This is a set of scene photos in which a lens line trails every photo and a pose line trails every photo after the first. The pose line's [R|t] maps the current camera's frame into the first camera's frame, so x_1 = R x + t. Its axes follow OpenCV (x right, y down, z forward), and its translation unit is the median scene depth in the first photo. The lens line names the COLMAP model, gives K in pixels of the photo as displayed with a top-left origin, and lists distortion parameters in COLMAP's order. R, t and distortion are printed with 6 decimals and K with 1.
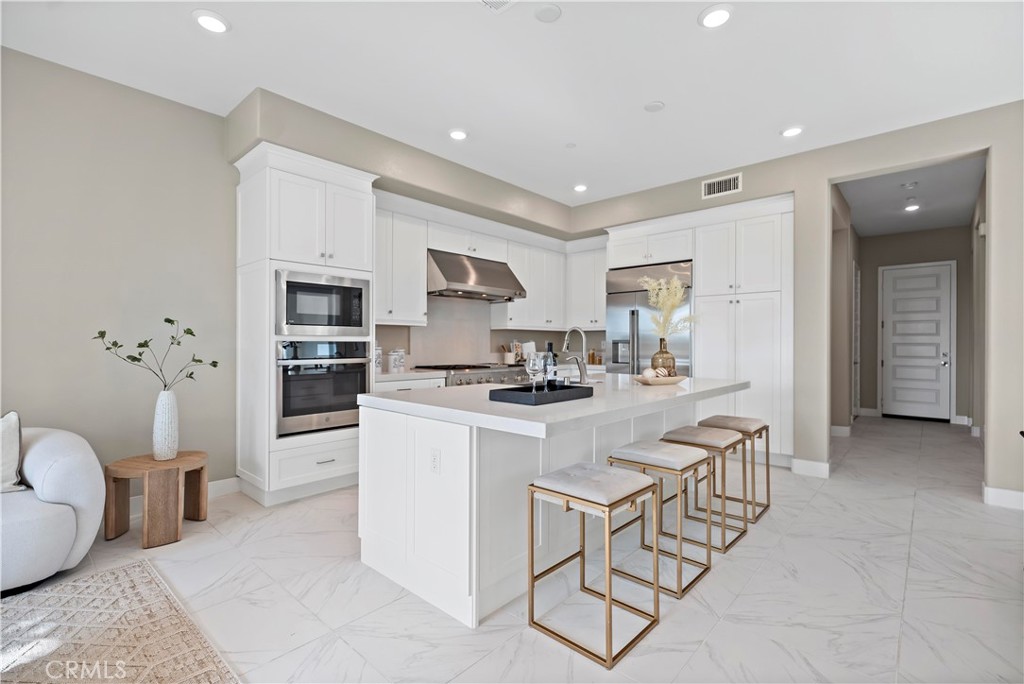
lens RADIAL K [[464.6, 0, 513.8], [0, 464.6, 341.9], [0, 0, 1]] dist [0.003148, -0.001052]
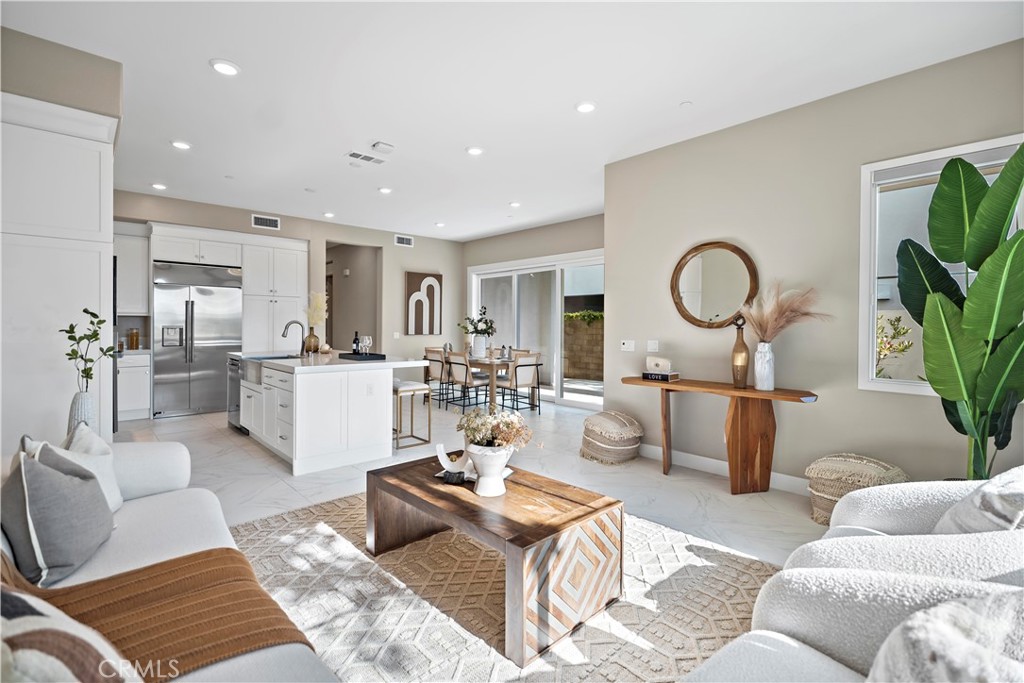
lens RADIAL K [[464.6, 0, 510.3], [0, 464.6, 332.4], [0, 0, 1]] dist [0.003148, -0.001052]
pose [[0.096669, -0.016624, 0.995178, -1.136006], [-0.008968, 0.999805, 0.017572, -0.021385], [-0.995276, -0.010623, 0.096501, 0.095278]]
